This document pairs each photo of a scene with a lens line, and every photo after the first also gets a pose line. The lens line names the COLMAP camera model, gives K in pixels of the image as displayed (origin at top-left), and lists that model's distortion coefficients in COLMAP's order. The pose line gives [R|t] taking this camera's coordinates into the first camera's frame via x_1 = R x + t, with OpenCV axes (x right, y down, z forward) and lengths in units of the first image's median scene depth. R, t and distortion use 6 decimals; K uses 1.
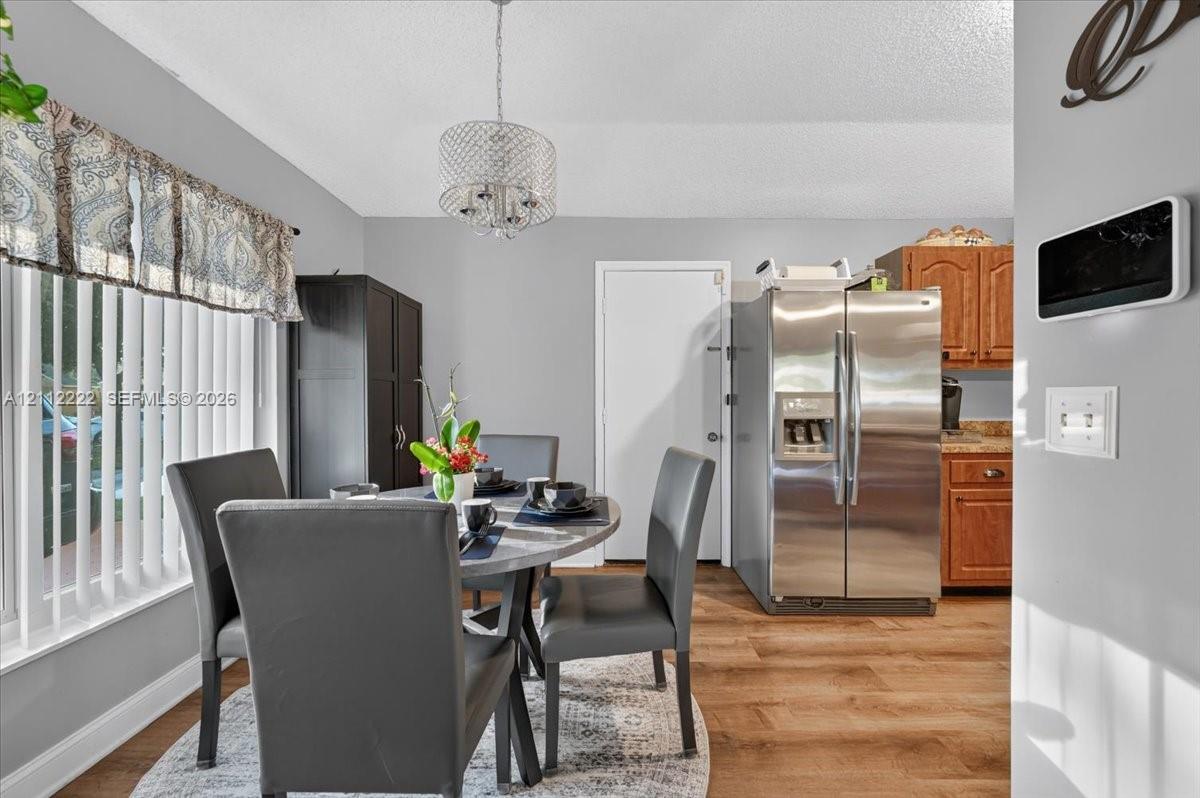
lens RADIAL K [[486.7, 0, 601.4], [0, 486.7, 397.6], [0, 0, 1]] dist [-0.002776, 0.000220]
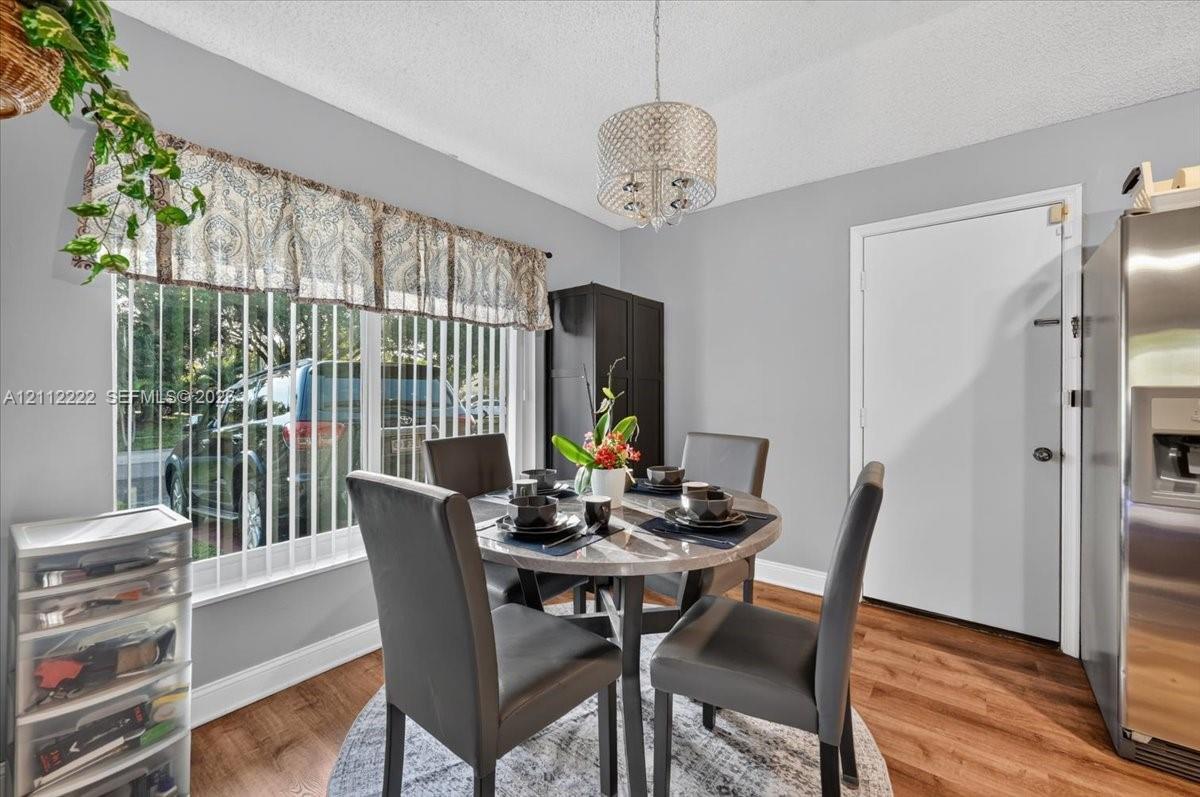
lens RADIAL K [[486.7, 0, 599.9], [0, 486.7, 393.2], [0, 0, 1]] dist [-0.002776, 0.000220]
pose [[0.784539, 0.003627, -0.620069, 0.247533], [-0.003938, 0.999992, 0.000866, -0.001787], [0.620067, 0.001763, 0.784547, 0.152373]]
